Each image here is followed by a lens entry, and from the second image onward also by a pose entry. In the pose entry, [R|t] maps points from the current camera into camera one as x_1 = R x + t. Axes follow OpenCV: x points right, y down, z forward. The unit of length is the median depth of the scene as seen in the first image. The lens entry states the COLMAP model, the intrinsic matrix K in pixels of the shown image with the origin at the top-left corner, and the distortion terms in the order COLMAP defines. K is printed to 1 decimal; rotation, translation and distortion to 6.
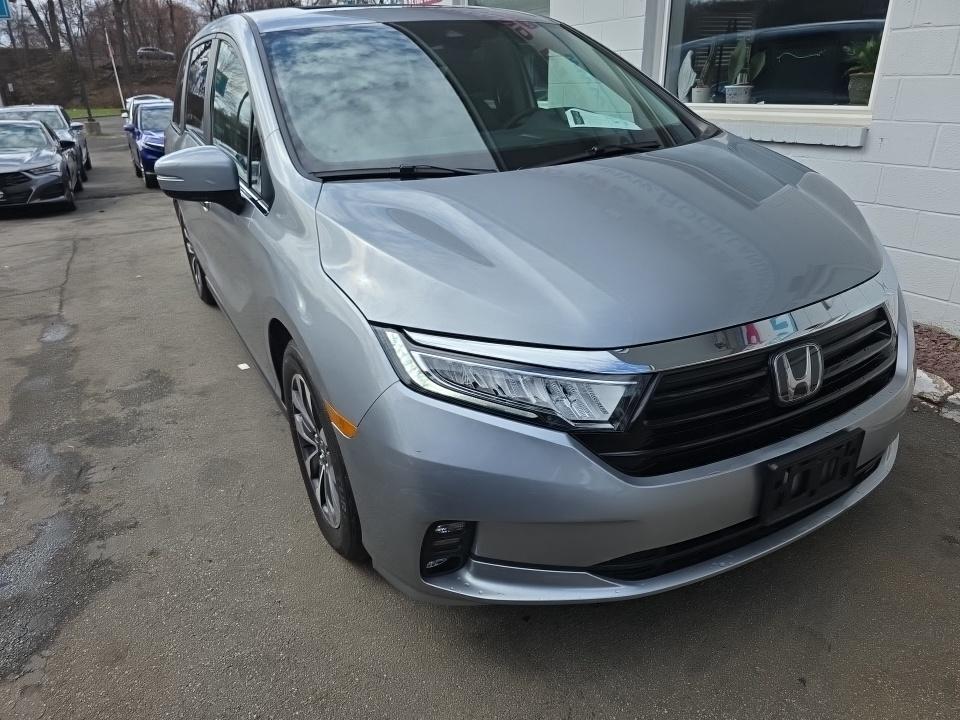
lens RADIAL K [[649.8, 0, 481.9], [0, 649.8, 364.8], [0, 0, 1]] dist [0.026702, -0.001593]
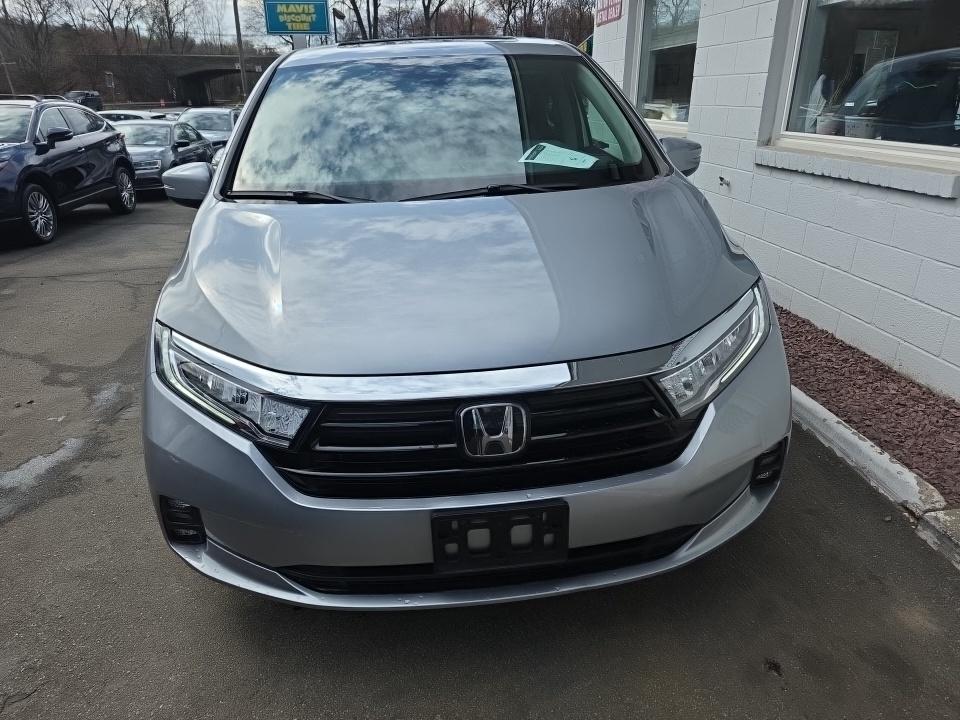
lens RADIAL K [[649.8, 0, 482.9], [0, 649.8, 357.8], [0, 0, 1]] dist [0.026702, -0.001593]
pose [[0.925906, 0.155101, -0.344443, 0.525267], [-0.162734, 0.986646, 0.006832, -0.065840], [0.340903, 0.049726, 0.938782, 0.045154]]
